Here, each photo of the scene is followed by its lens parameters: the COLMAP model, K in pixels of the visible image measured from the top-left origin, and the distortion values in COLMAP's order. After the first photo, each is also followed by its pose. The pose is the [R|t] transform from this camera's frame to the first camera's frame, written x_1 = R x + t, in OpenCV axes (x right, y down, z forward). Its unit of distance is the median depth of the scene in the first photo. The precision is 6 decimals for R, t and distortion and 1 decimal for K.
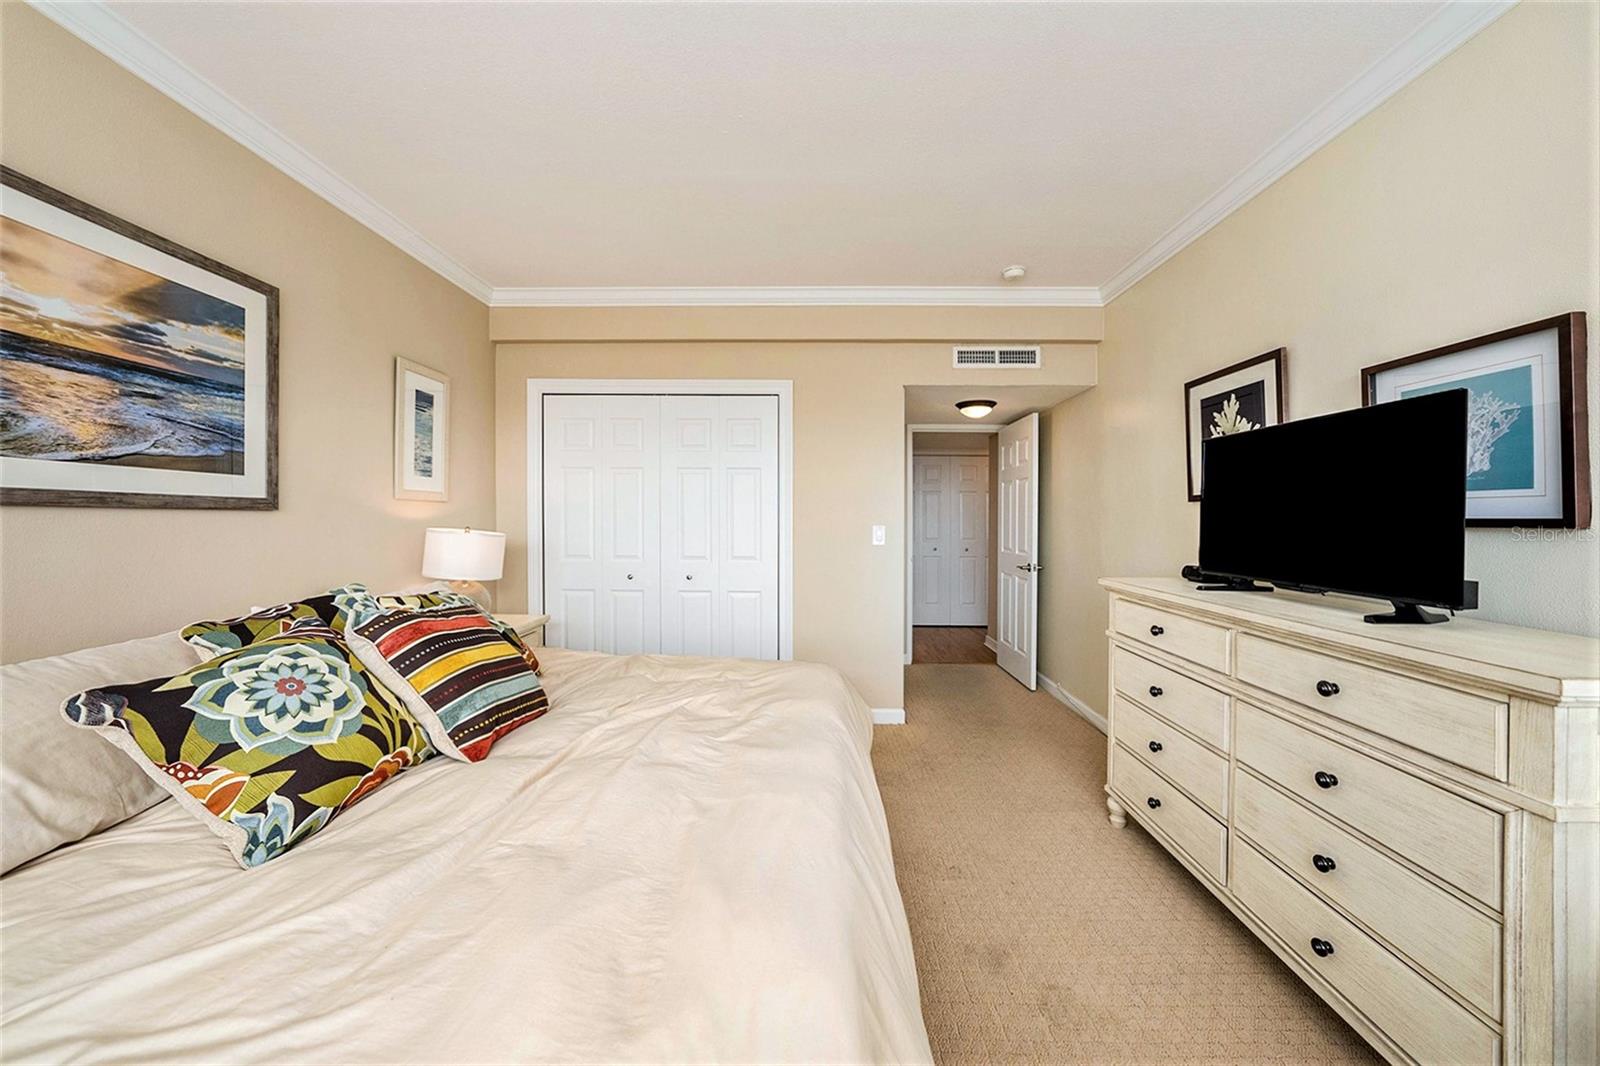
lens RADIAL K [[577.9, 0, 797.9], [0, 577.9, 520.1], [0, 0, 1]] dist [0.005197, 0.000077]
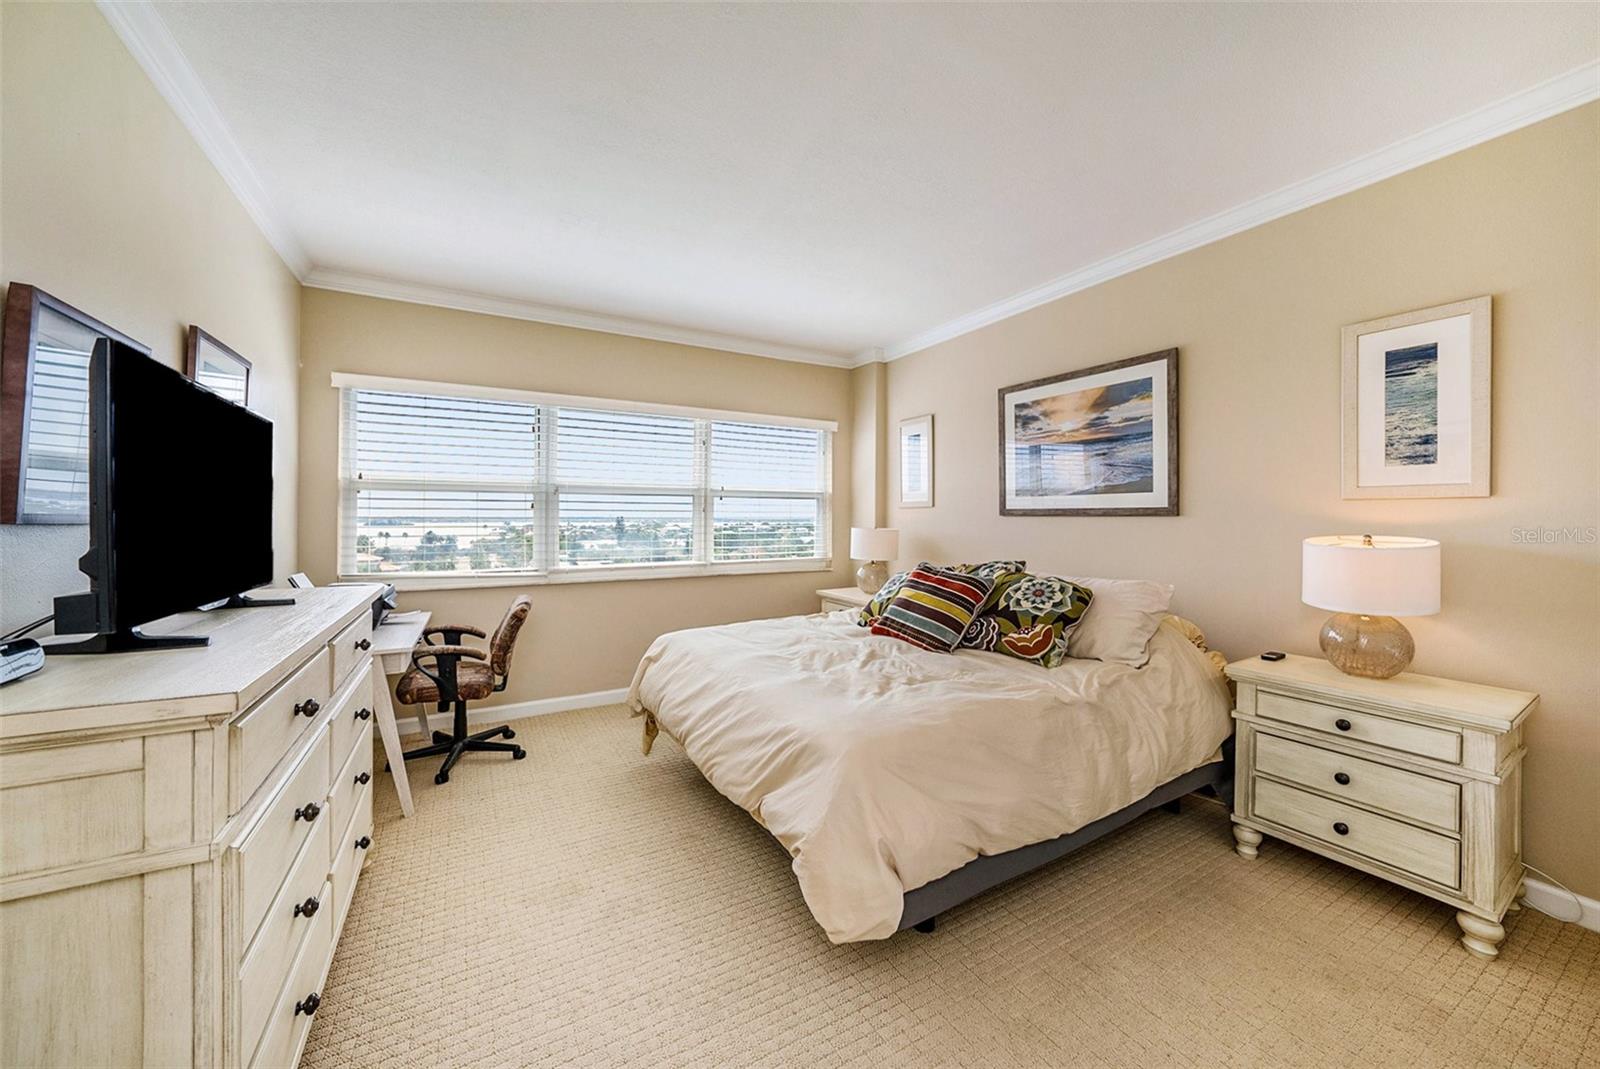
lens RADIAL K [[577.9, 0, 803.4], [0, 577.9, 520.1], [0, 0, 1]] dist [0.005197, 0.000077]
pose [[-0.853845, -0.016440, -0.520268, 0.536181], [-0.017588, 0.999842, -0.002730, 0.011291], [0.520230, 0.006820, -0.853999, 1.790827]]
